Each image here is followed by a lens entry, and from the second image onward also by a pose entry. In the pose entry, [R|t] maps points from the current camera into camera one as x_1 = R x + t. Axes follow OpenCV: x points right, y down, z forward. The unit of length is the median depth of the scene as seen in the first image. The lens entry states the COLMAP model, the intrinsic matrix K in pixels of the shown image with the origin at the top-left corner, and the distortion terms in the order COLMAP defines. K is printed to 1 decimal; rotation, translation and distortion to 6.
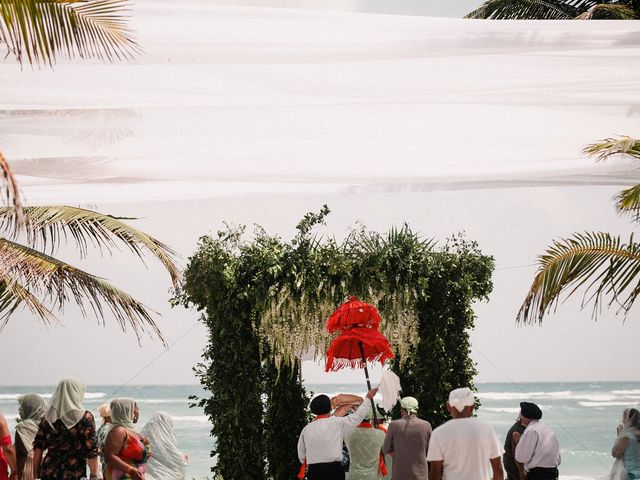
lens RADIAL K [[2058.5, 0, 320.0], [0, 2058.5, 240.0], [0, 0, 1]] dist [0.014950, 0.506381]
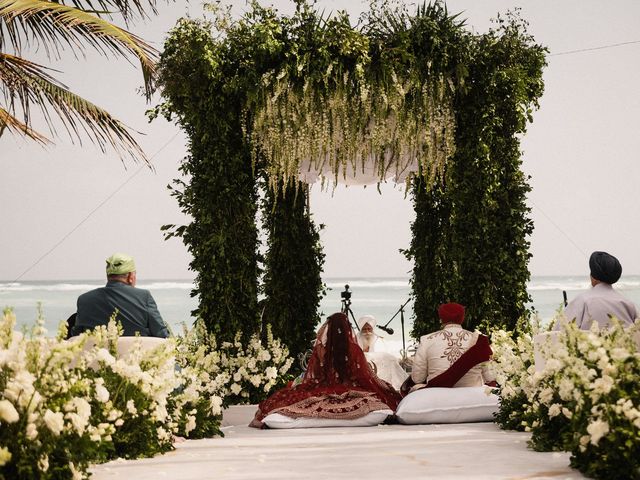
lens RADIAL K [[1439.4, 0, 354.9], [0, 1439.4, 240.3], [0, 0, 1]] dist [-0.010431, 0.047405]
pose [[0.999949, -0.002004, 0.009922, 0.004282], [0.001596, 0.999160, 0.040958, 0.061444], [-0.009996, -0.040940, 0.999112, 0.453596]]
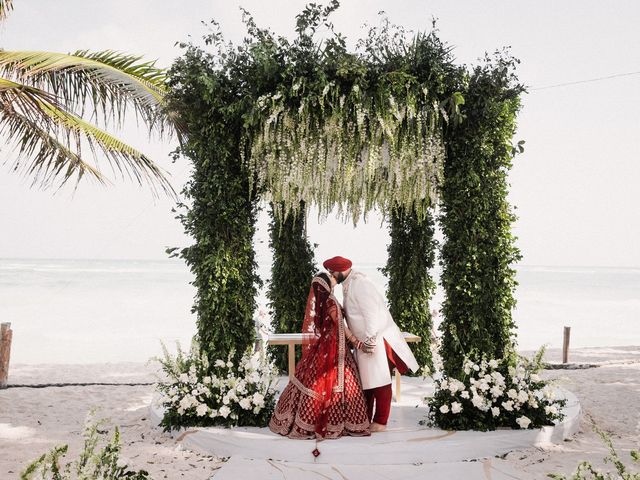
lens RADIAL K [[611.2, 0, 320.0], [0, 611.2, 240.0], [0, 0, 1]] dist [-0.012070, -0.001977]
pose [[0.999717, 0.020725, -0.011666, 0.001959], [-0.020327, 0.999241, 0.033241, 0.066474], [0.012346, -0.032994, 0.999379, 0.758129]]
